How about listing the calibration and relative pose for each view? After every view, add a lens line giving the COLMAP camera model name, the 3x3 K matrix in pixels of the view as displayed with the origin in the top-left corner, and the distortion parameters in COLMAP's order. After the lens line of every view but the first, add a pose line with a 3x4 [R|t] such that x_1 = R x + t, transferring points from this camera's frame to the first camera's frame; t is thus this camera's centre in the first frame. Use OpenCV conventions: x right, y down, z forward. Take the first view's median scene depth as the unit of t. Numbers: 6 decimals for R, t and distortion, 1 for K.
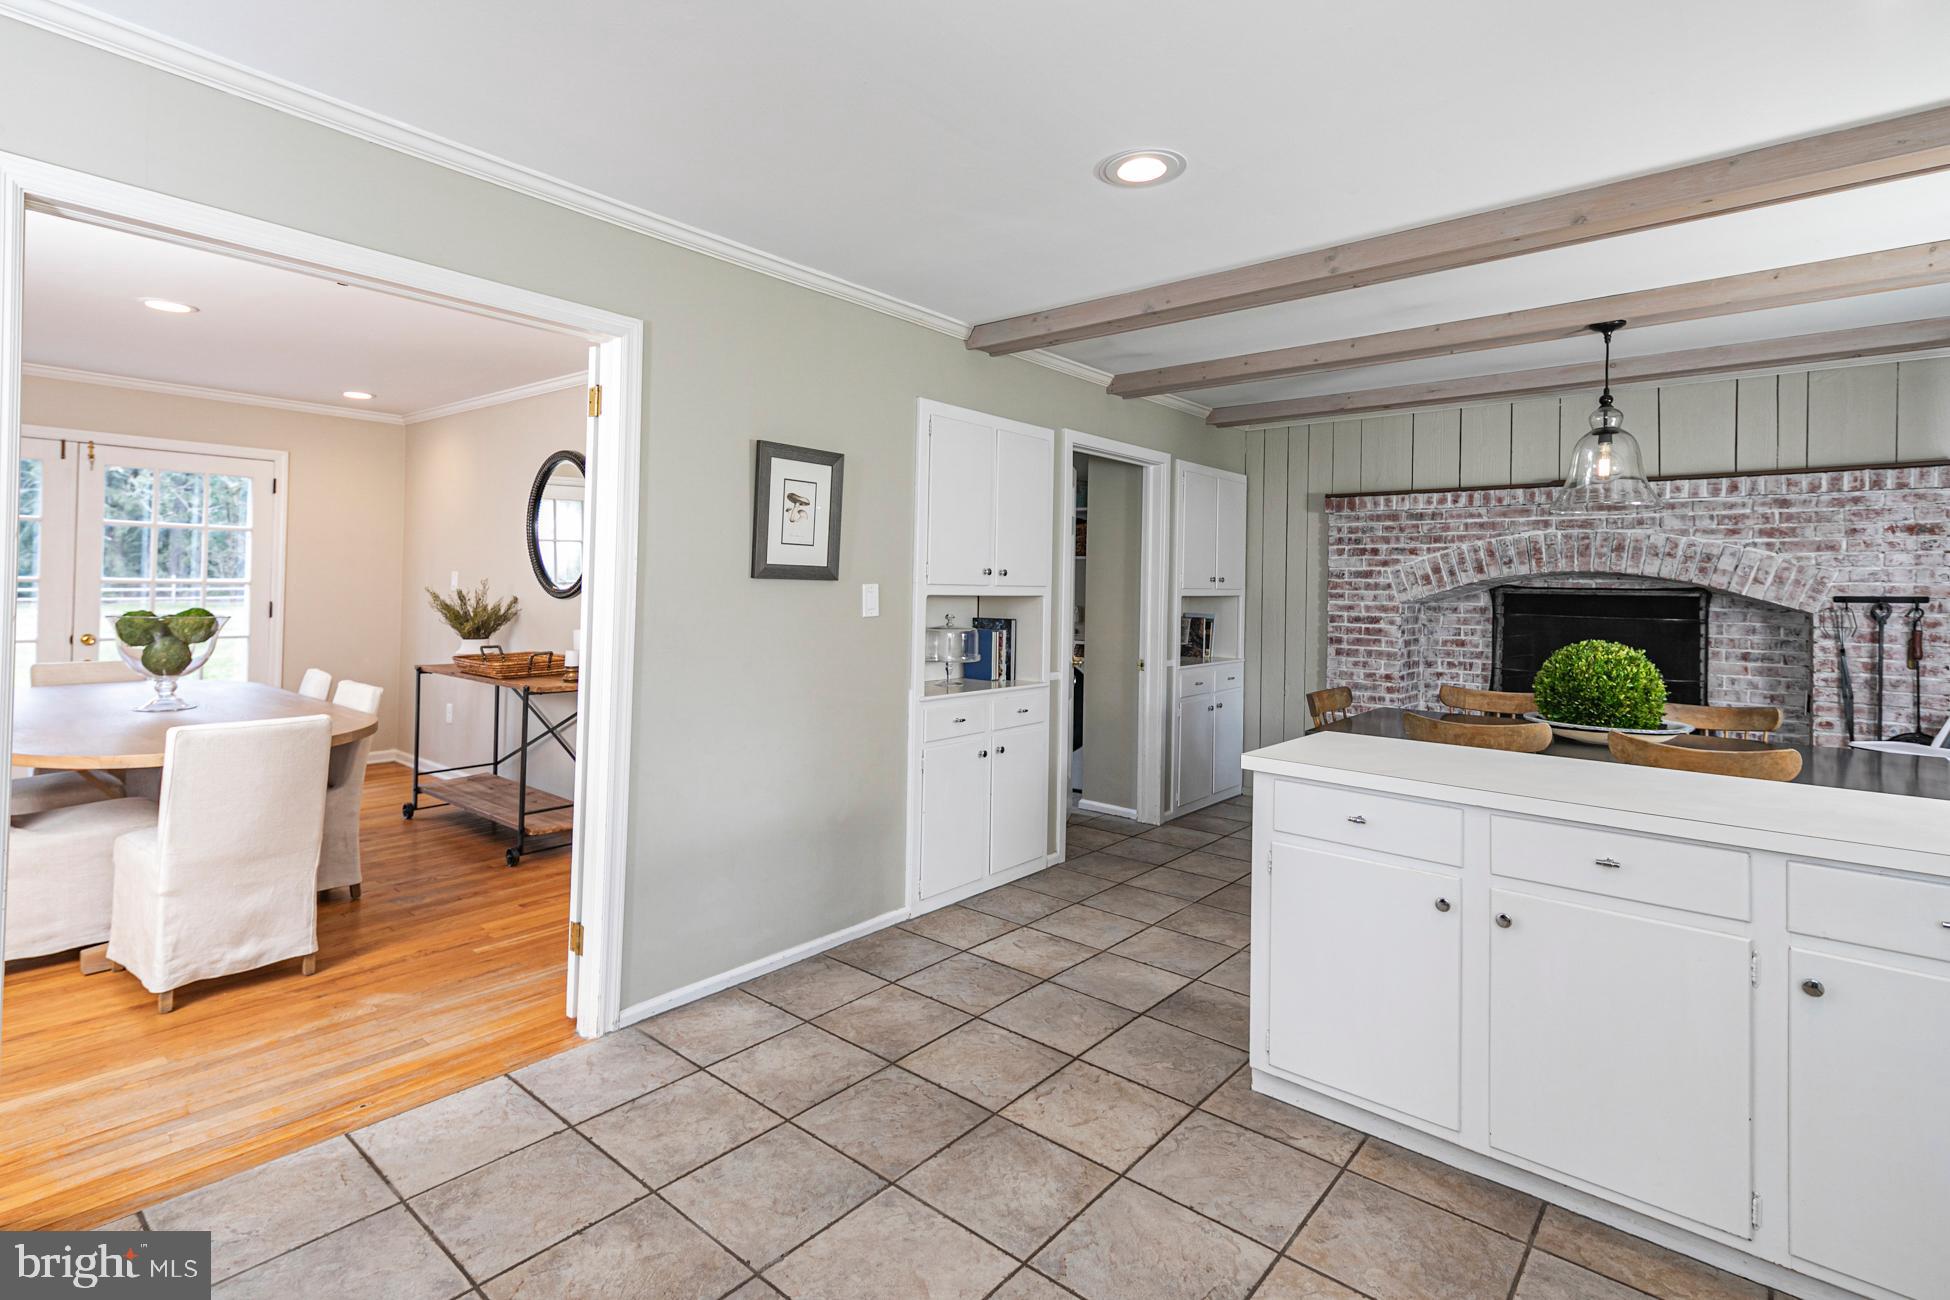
lens RADIAL K [[930.0, 0, 946.7], [0, 930.0, 587.5], [0, 0, 1]] dist [0.033566, -0.006266]
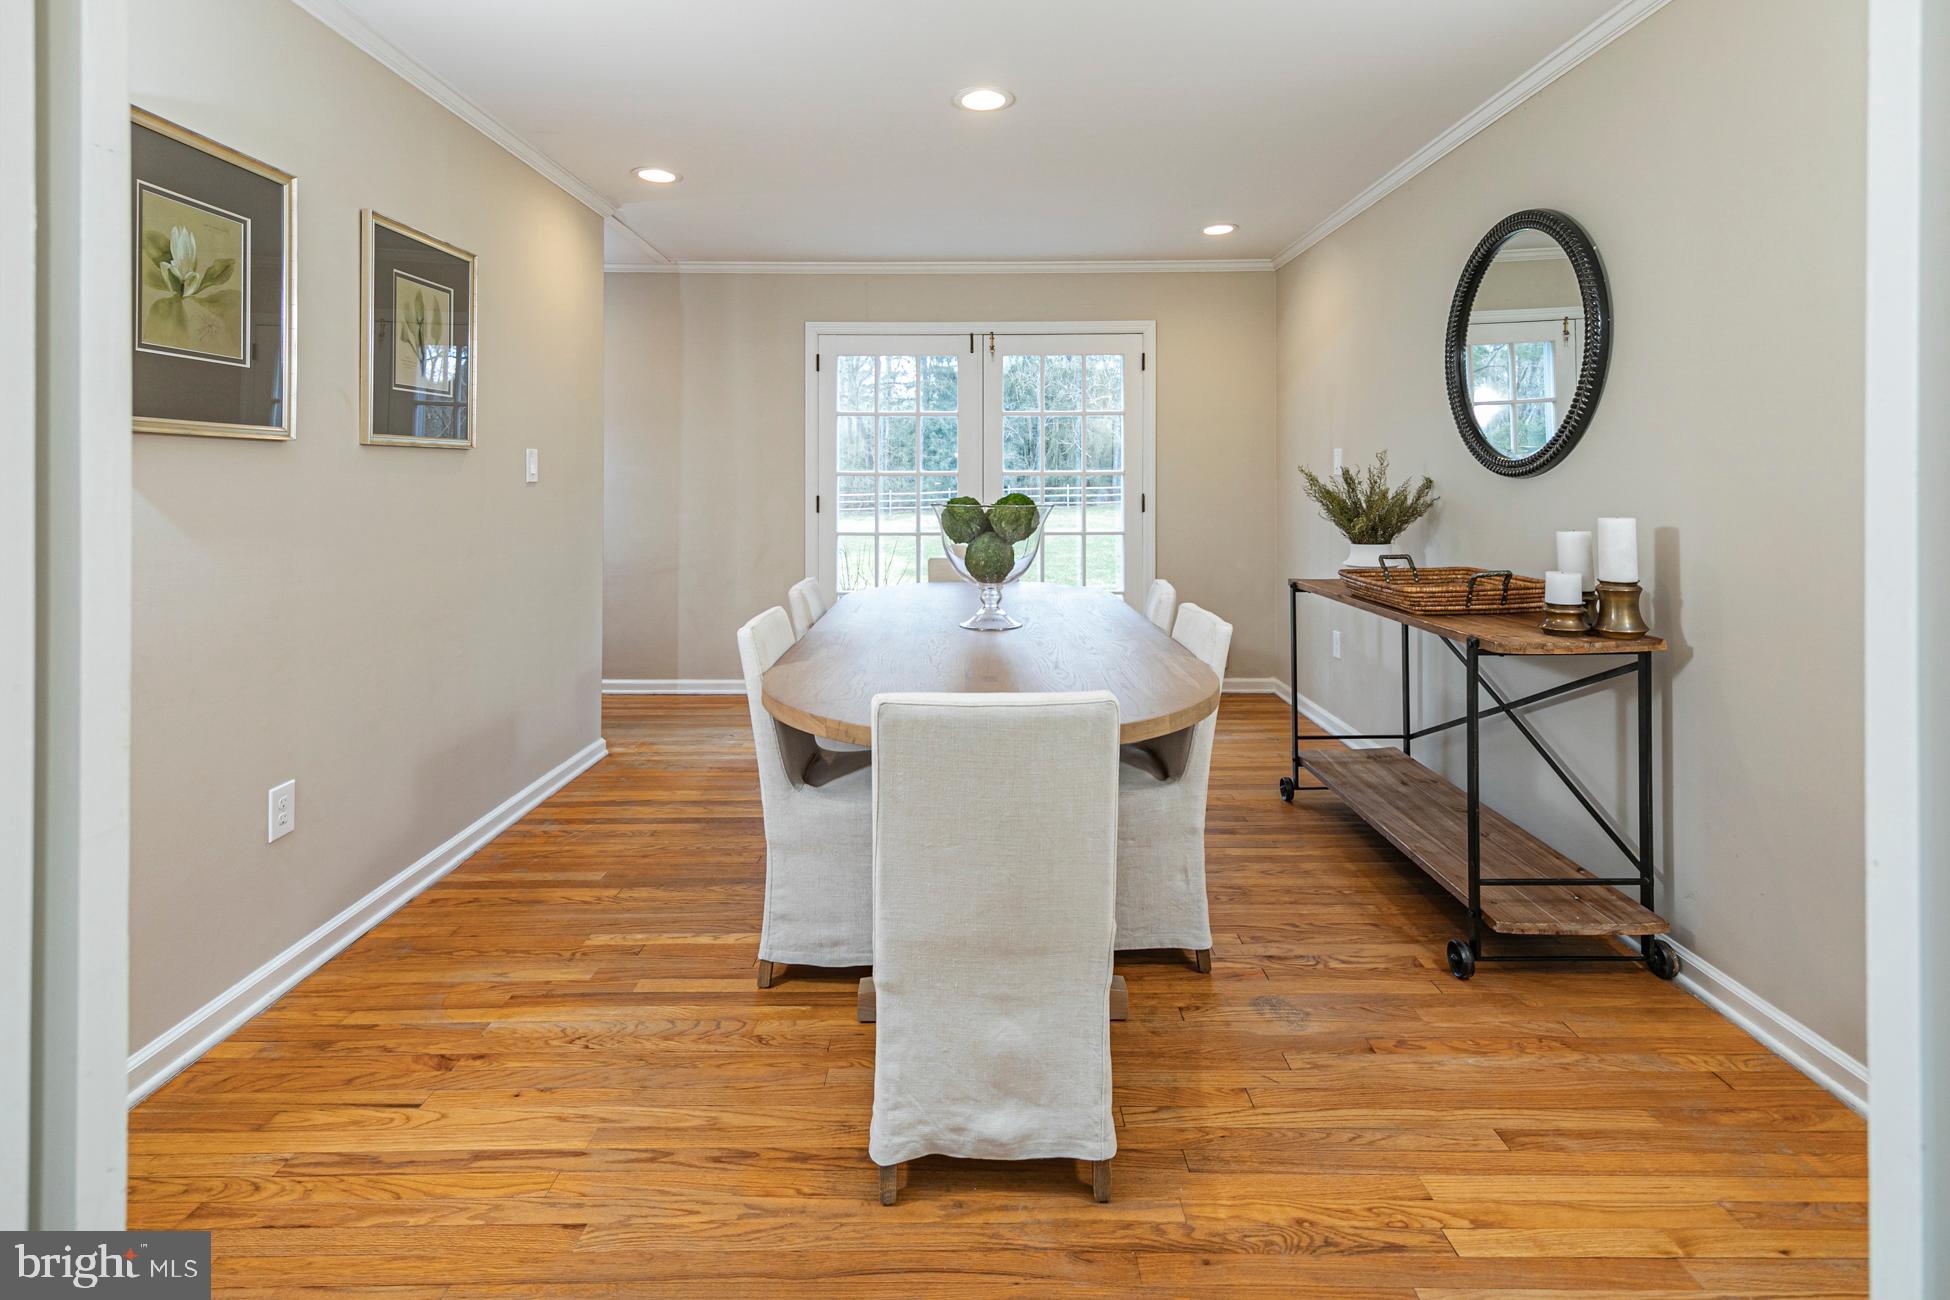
lens RADIAL K [[930.0, 0, 986.3], [0, 930.0, 478.0], [0, 0, 1]] dist [0.033566, -0.006266]
pose [[0.664422, -0.027642, -0.746846, -0.212829], [0.019368, 0.999617, -0.019766, 0.018913], [0.747106, -0.001332, 0.664703, 0.405383]]
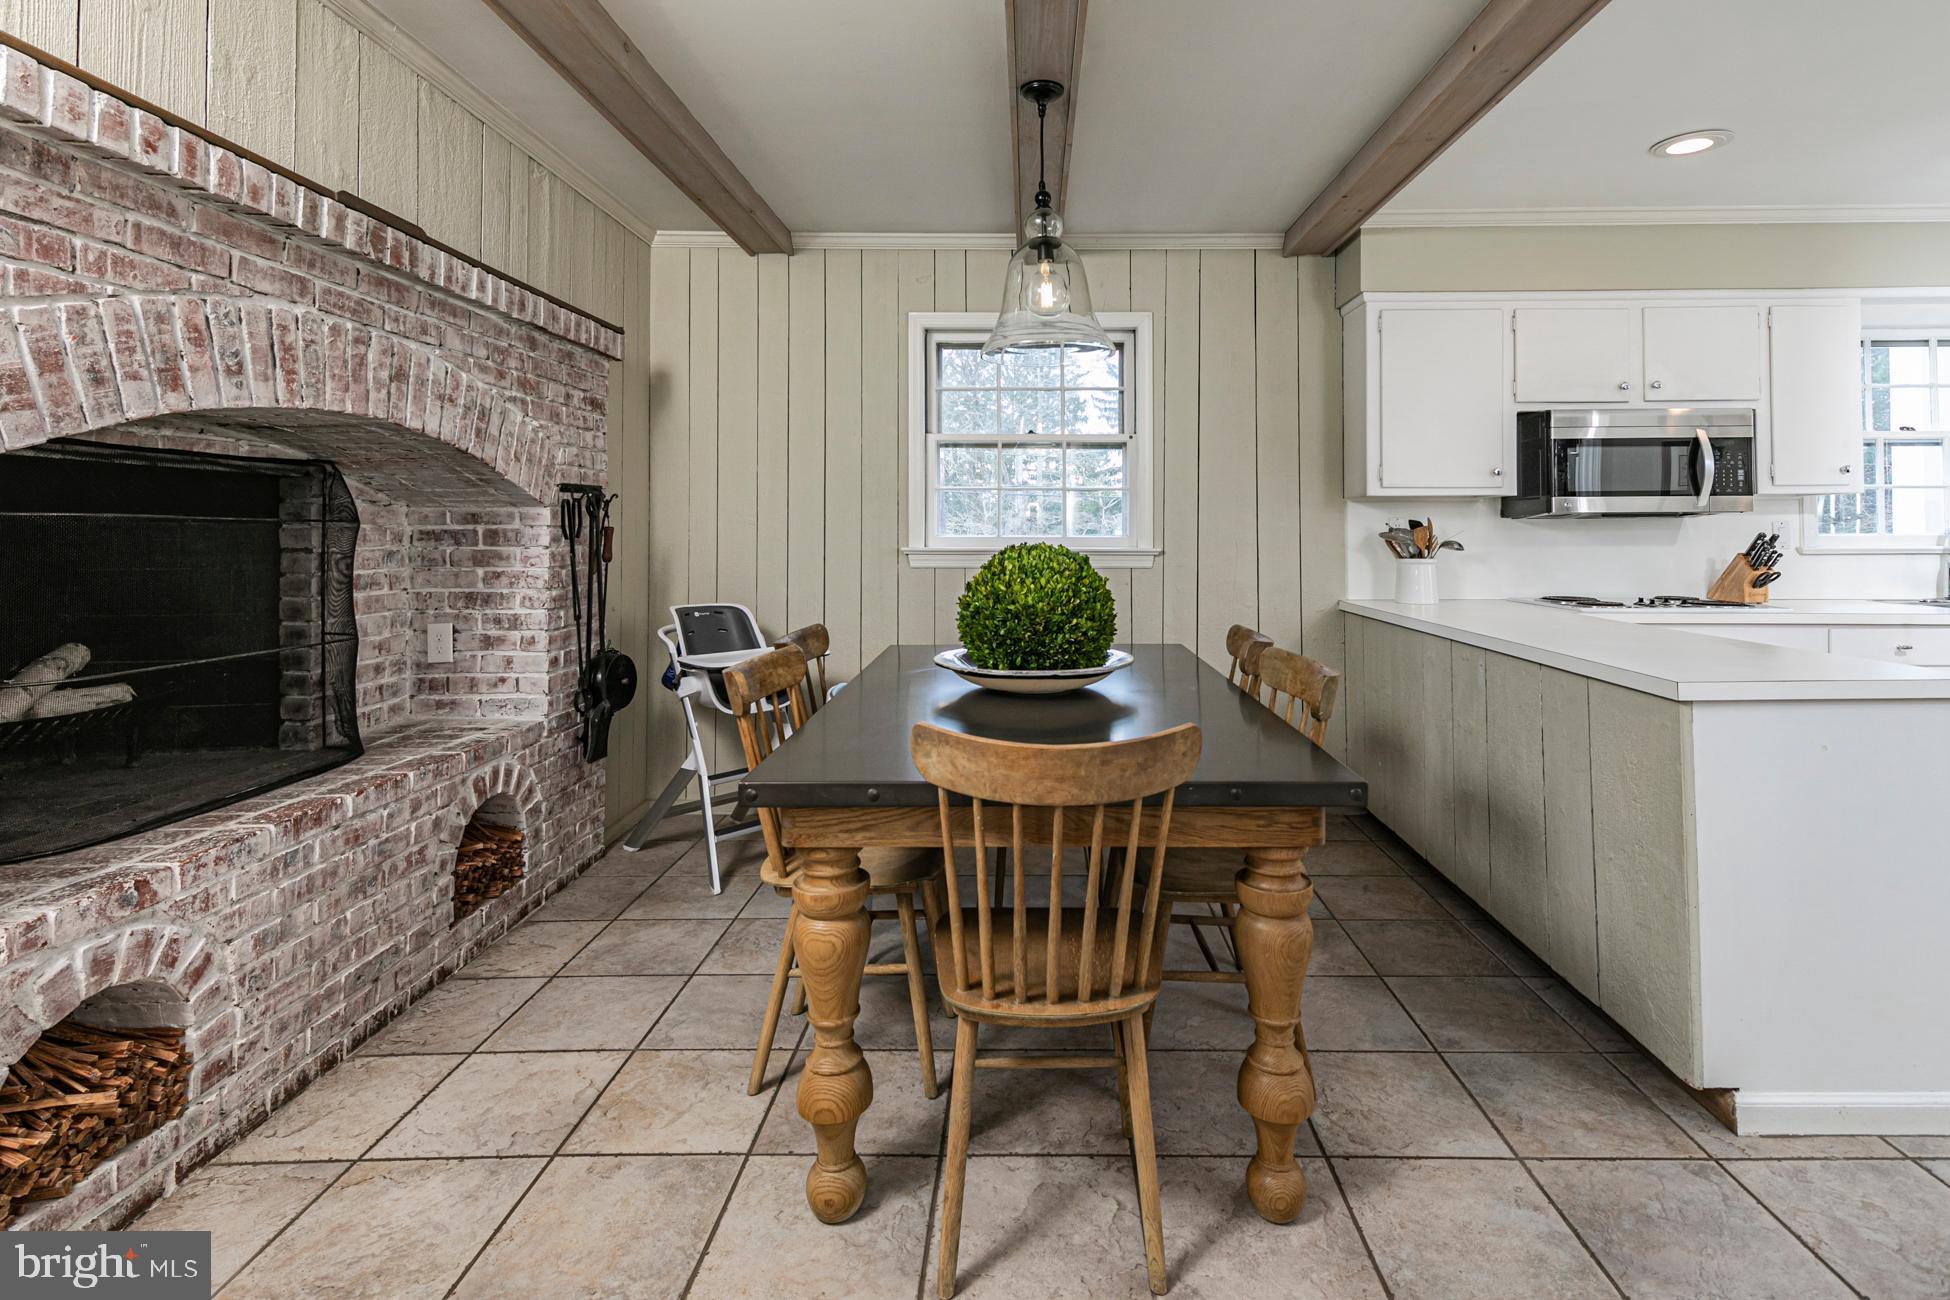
lens RADIAL K [[930.0, 0, 1028.4], [0, 930.0, 522.5], [0, 0, 1]] dist [0.033566, -0.006266]
pose [[-0.653763, -0.012573, 0.756595, 0.127108], [-0.010920, 0.999915, 0.007181, 0.026745], [-0.756620, -0.003567, -0.653845, 1.045951]]
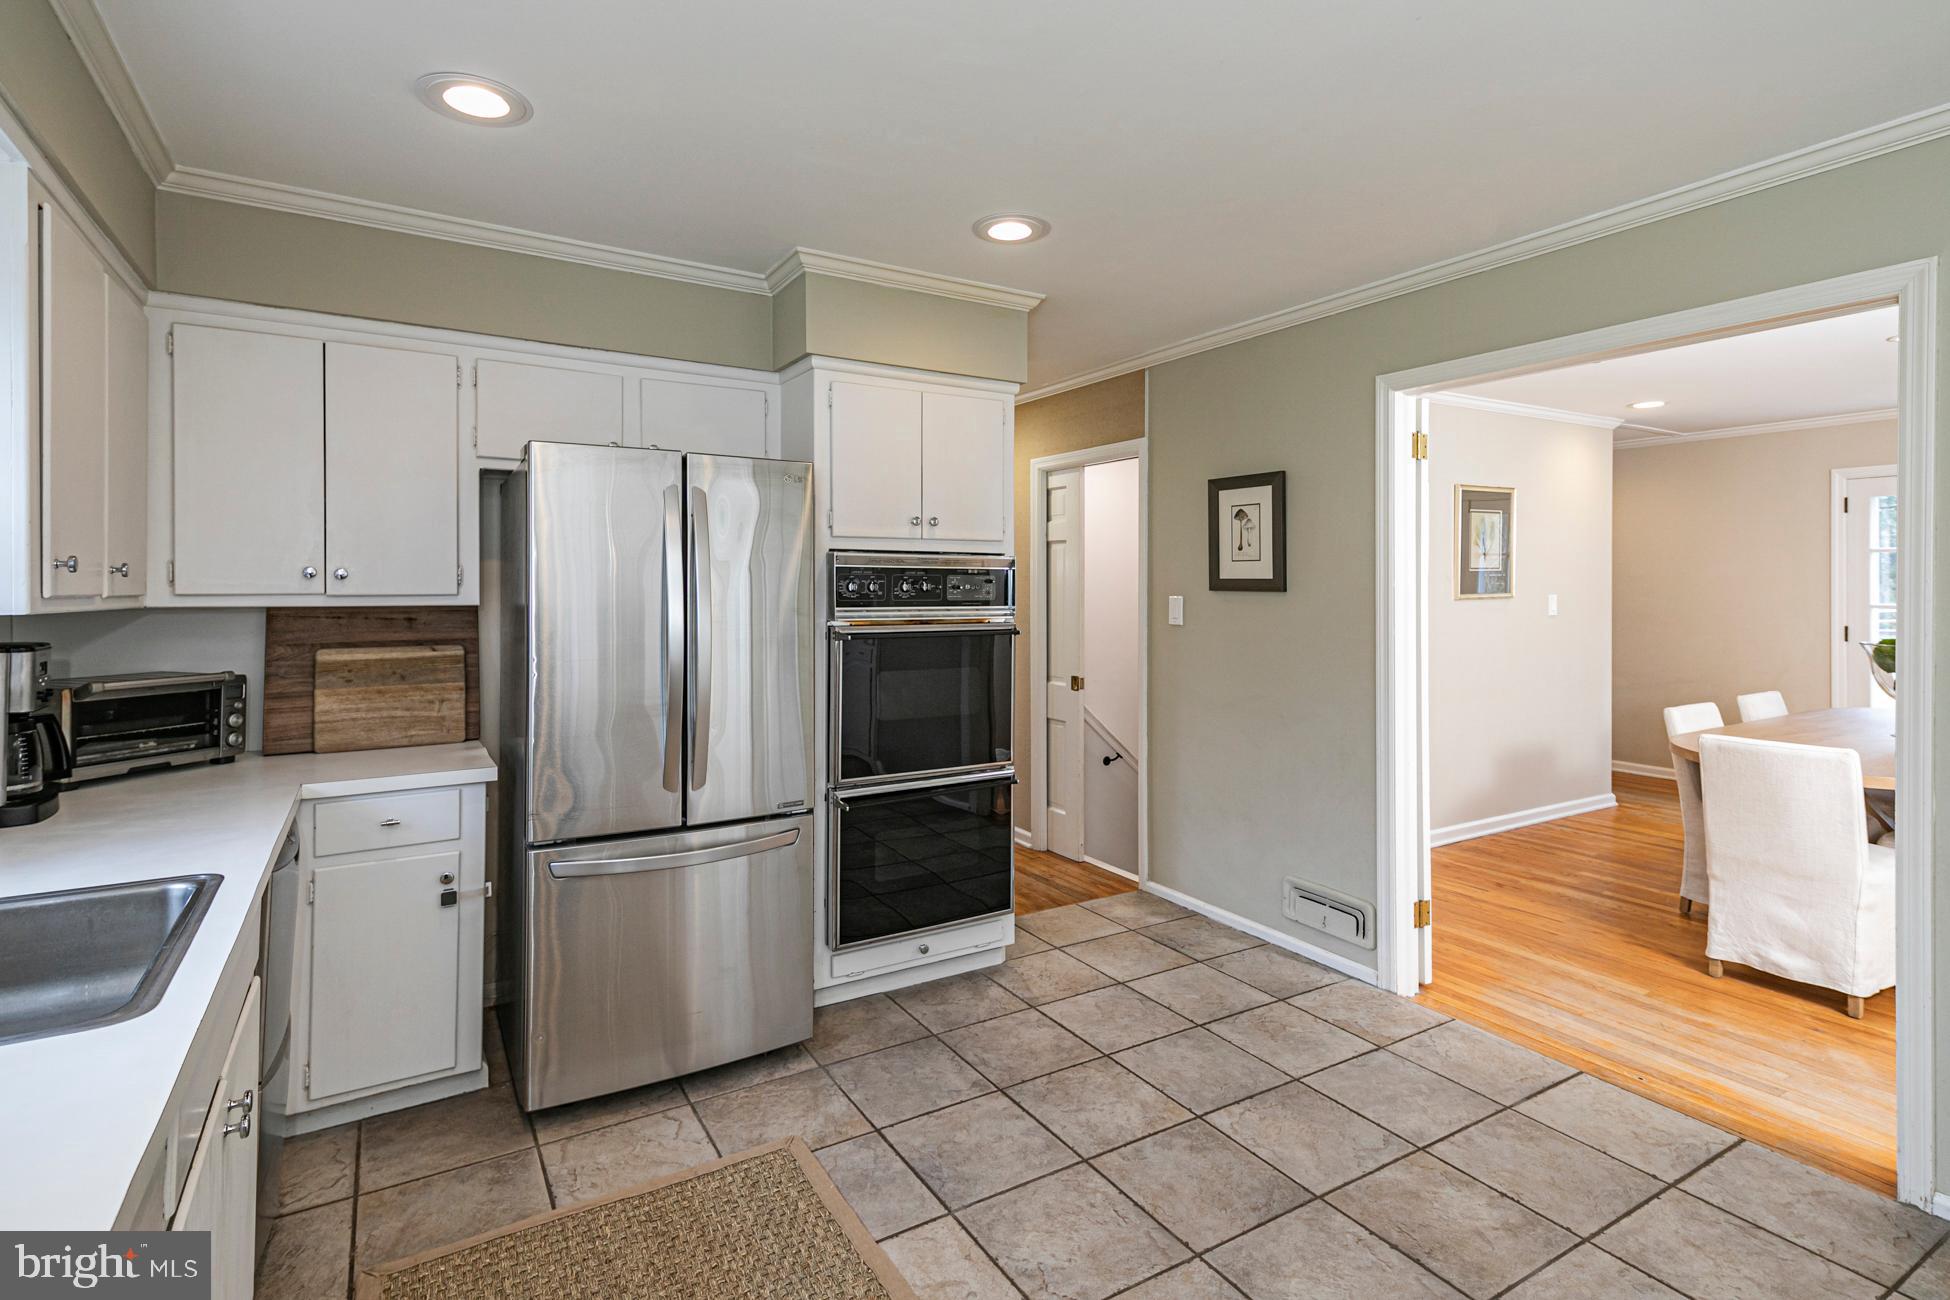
lens RADIAL K [[930.0, 0, 957.7], [0, 930.0, 602.5], [0, 0, 1]] dist [0.033566, -0.006266]
pose [[-0.315251, -0.018157, -0.948834, 0.334907], [0.004565, 0.999776, -0.020649, 0.008371], [0.948997, -0.010841, -0.315098, 0.297002]]
